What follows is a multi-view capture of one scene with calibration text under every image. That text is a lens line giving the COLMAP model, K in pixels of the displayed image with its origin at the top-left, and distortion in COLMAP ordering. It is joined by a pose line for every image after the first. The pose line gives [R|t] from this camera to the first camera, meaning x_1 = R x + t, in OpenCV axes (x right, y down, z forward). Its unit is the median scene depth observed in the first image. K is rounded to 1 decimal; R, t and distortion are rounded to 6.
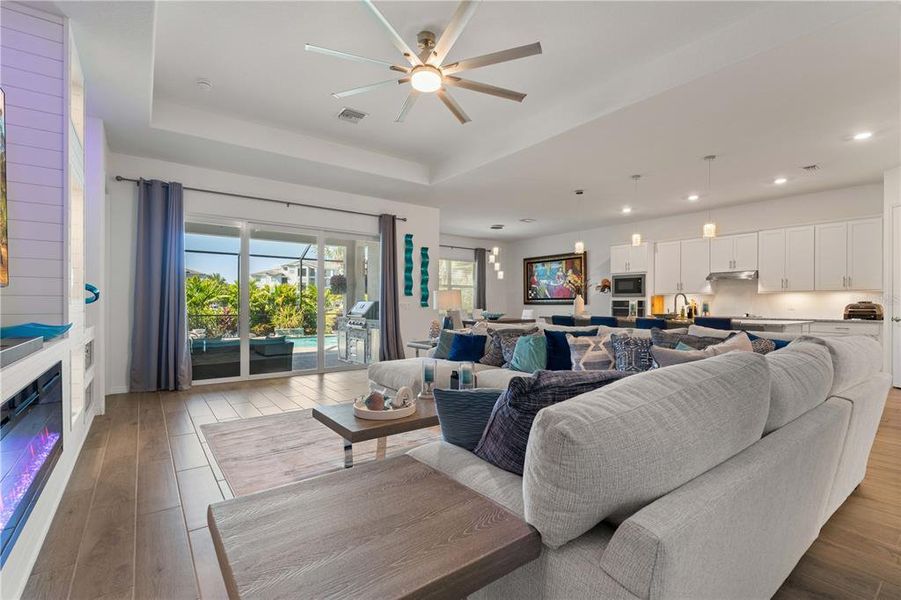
lens RADIAL K [[408.2, 0, 448.2], [0, 408.2, 305.1], [0, 0, 1]] dist [-0.007704, 0.003289]
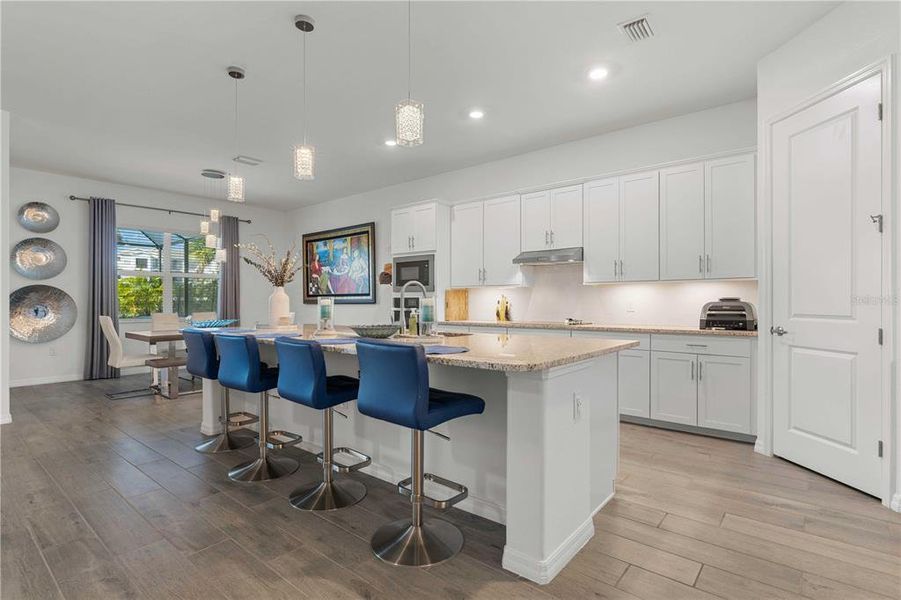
lens RADIAL K [[445.6, 0, 449.0], [0, 445.6, 304.0], [0, 0, 1]] dist [0.012074, -0.002284]
pose [[0.972616, -0.006173, 0.232334, 0.328690], [0.005547, 0.999979, 0.003348, -0.003372], [-0.232350, -0.001968, 0.972630, 0.318760]]
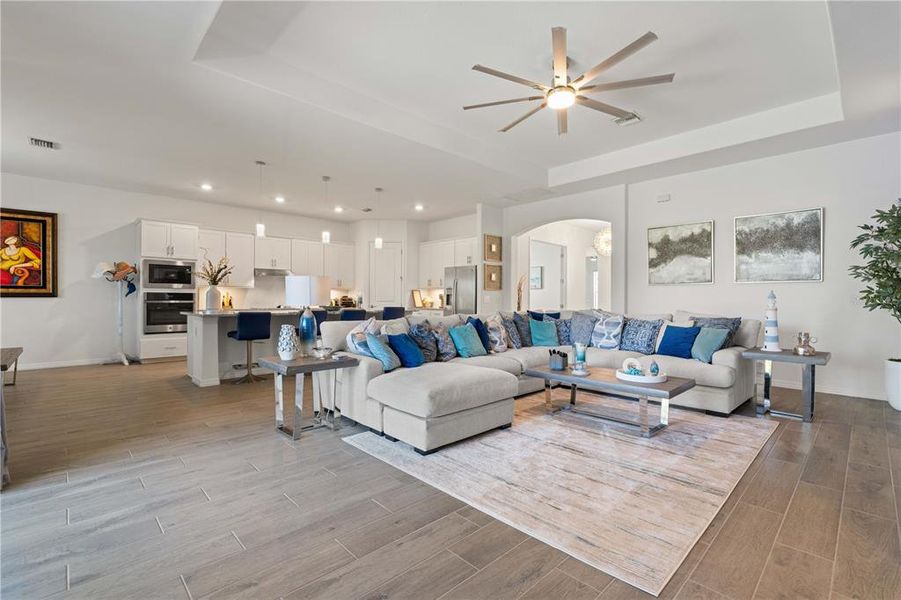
lens RADIAL K [[408.2, 0, 453.0], [0, 408.2, 301.6], [0, 0, 1]] dist [-0.007704, 0.003289]
pose [[-0.124906, -0.006583, 0.992147, -0.422774], [-0.000102, 0.999978, 0.006622, 0.001308], [-0.992169, 0.000726, -0.124904, 0.530404]]
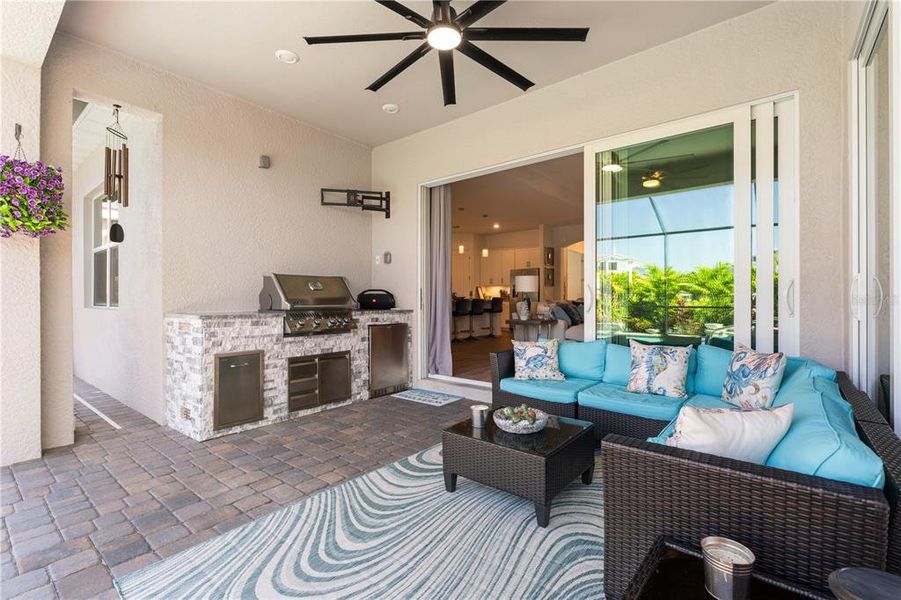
lens RADIAL K [[408.2, 0, 451.3], [0, 408.2, 297.1], [0, 0, 1]] dist [-0.007704, 0.003289]
pose [[-0.240903, 0.005070, 0.970536, -0.697189], [0.002490, 0.999986, -0.004605, 0.021404], [-0.970546, 0.001307, -0.240912, 0.932213]]
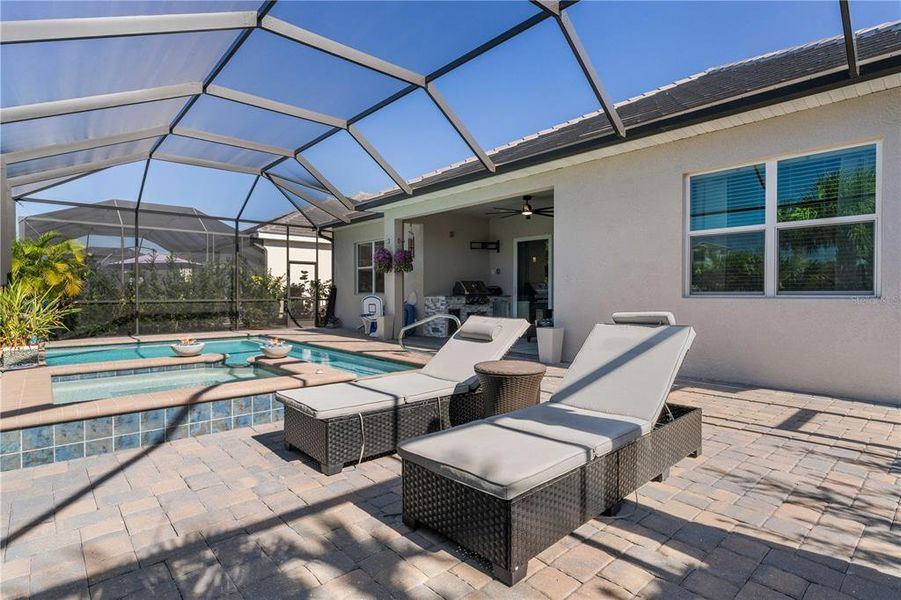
lens RADIAL K [[456.5, 0, 448.5], [0, 456.5, 300.6], [0, 0, 1]] dist [0.018257, -0.001679]
pose [[-0.074613, -0.020204, 0.997008, -1.529058], [0.002261, 0.999789, 0.020430, 0.023191], [-0.997210, 0.003778, -0.074552, 1.145963]]
